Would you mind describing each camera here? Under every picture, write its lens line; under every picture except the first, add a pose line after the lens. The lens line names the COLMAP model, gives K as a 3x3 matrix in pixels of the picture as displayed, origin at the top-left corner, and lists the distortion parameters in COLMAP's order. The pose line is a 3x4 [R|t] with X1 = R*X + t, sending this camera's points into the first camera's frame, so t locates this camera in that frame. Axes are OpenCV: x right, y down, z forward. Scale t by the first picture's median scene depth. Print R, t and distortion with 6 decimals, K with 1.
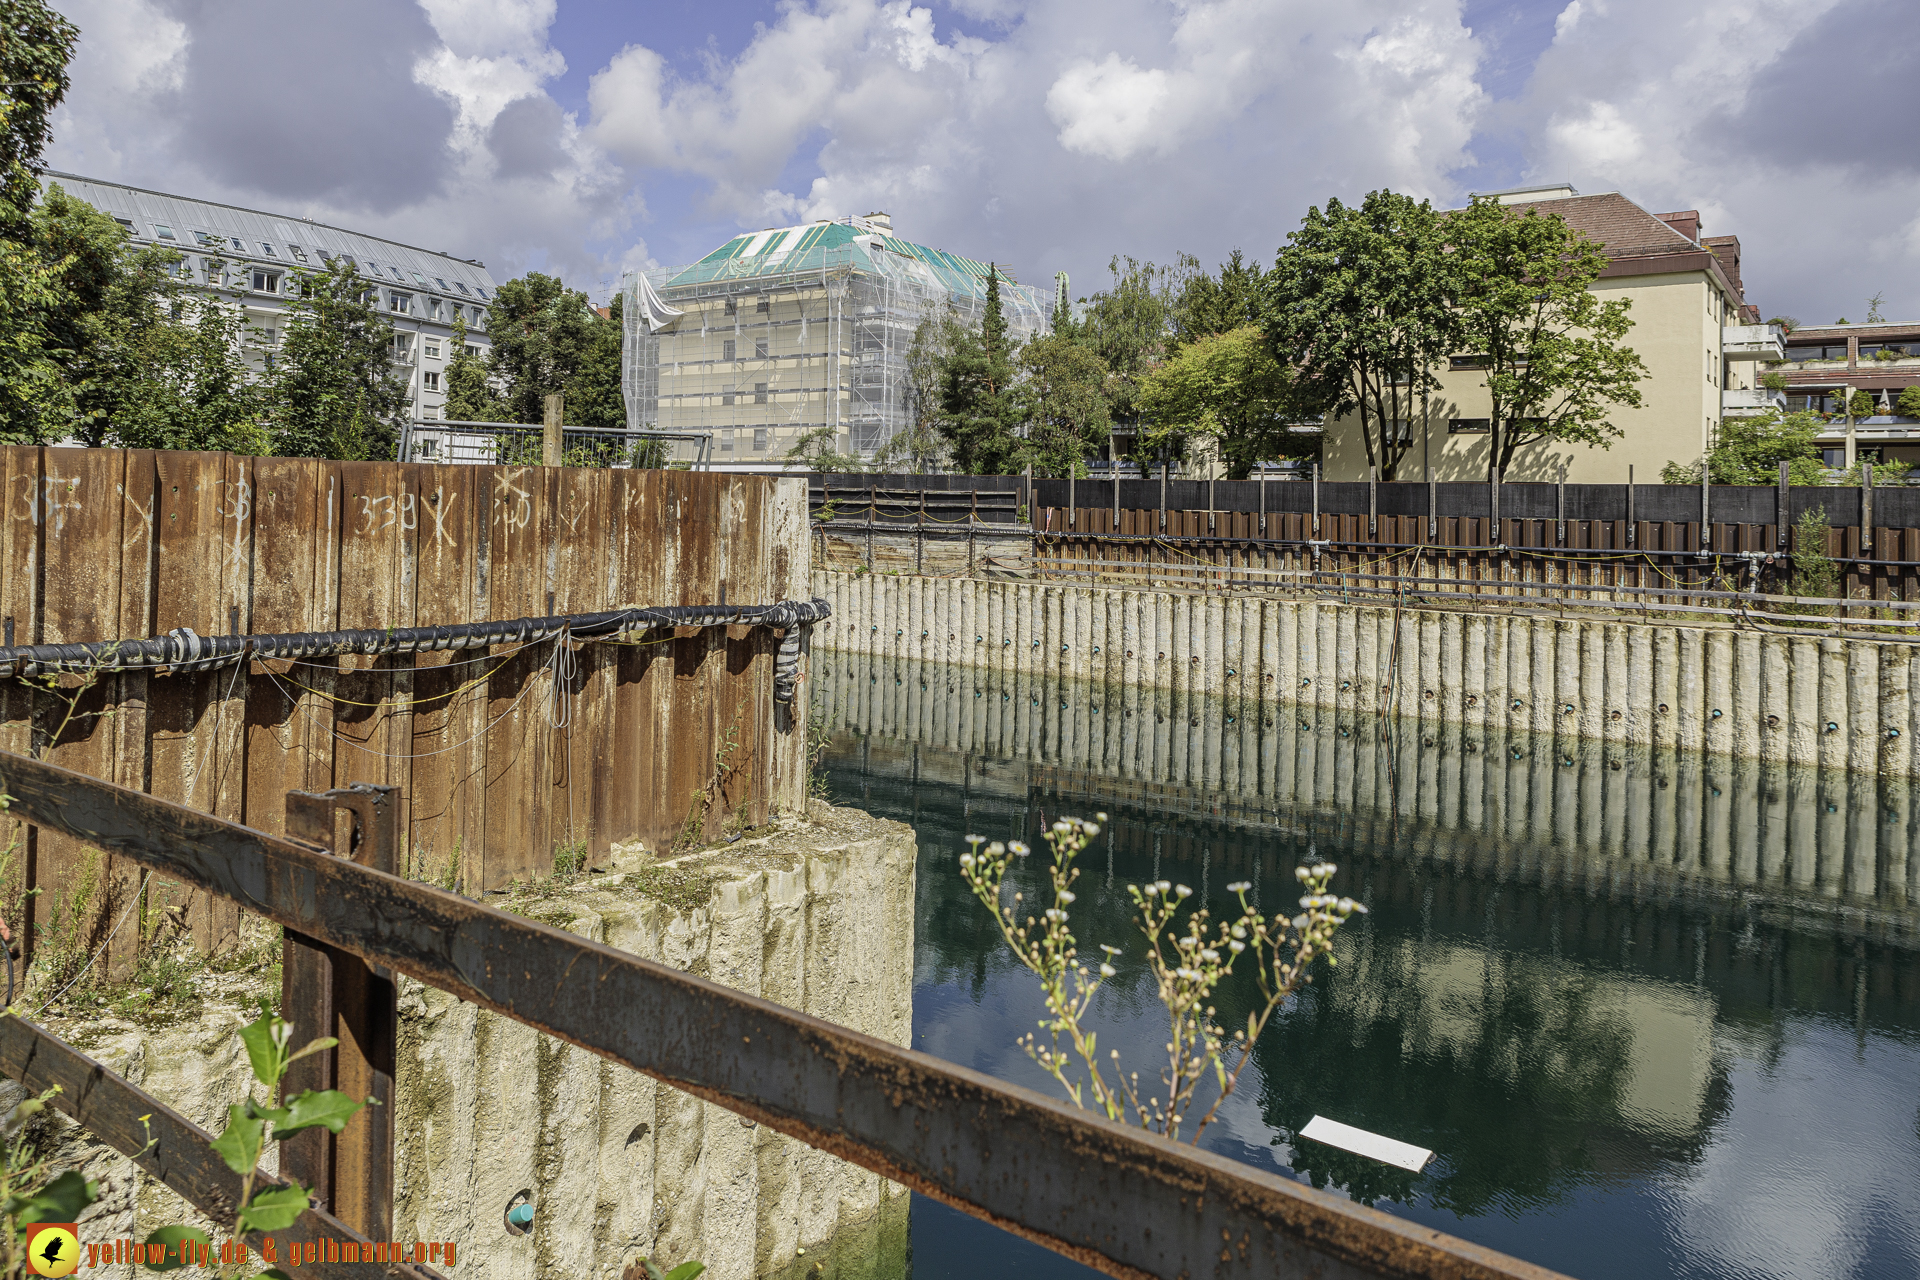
lens RADIAL K [[1331.1, 0, 800.0], [0, 1331.1, 505.5], [0, 0, 1]] dist [-0.027022, 0.011434]
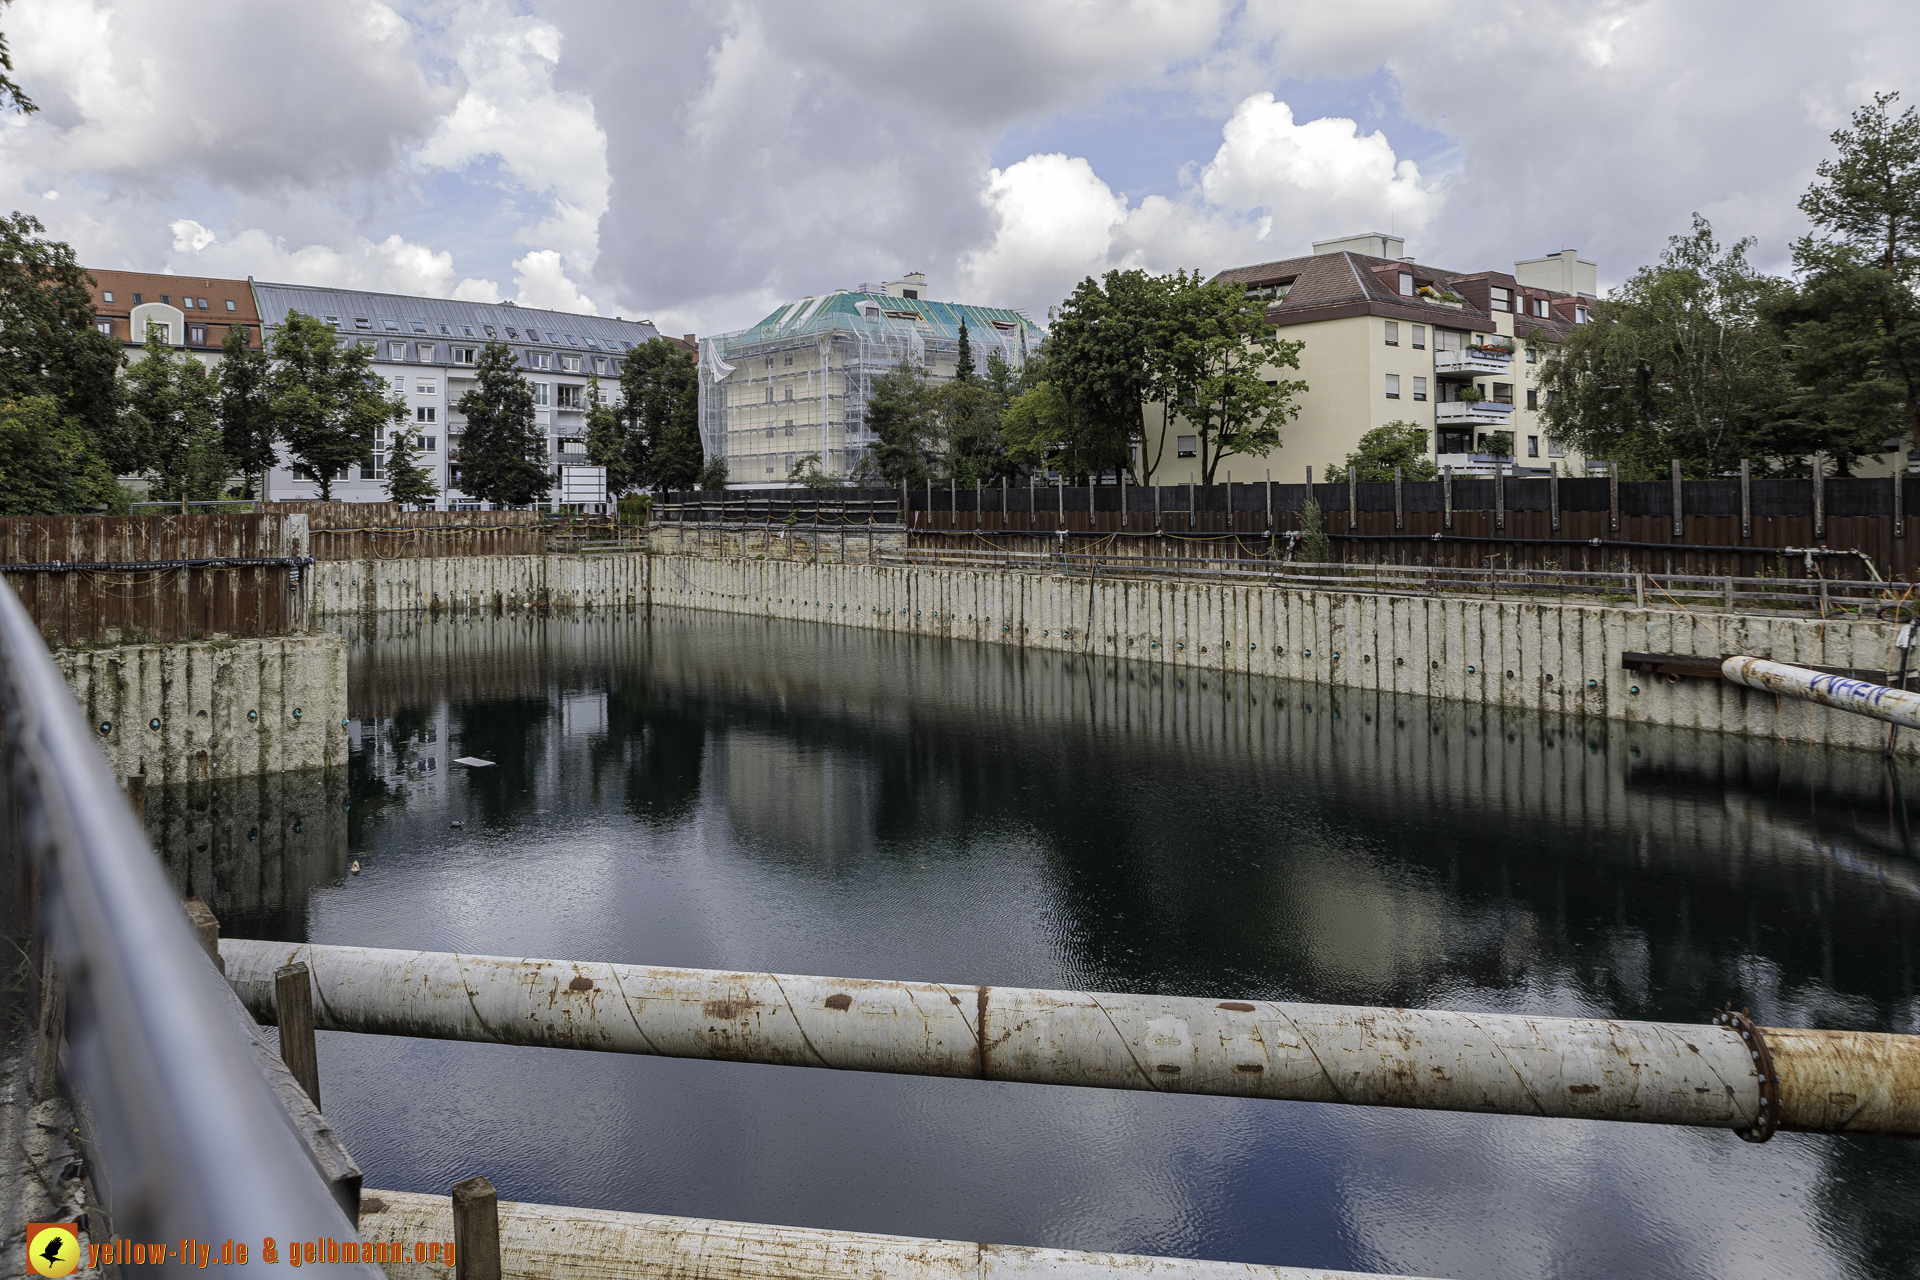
lens RADIAL K [[1333.8, 0, 807.0], [0, 1333.8, 497.9], [0, 0, 1]] dist [-0.042192, 0.010278]
pose [[0.969419, -0.027011, -0.243921, 0.488201], [0.023197, 0.999560, -0.018496, 0.012883], [0.244313, 0.012272, 0.969619, -0.406642]]
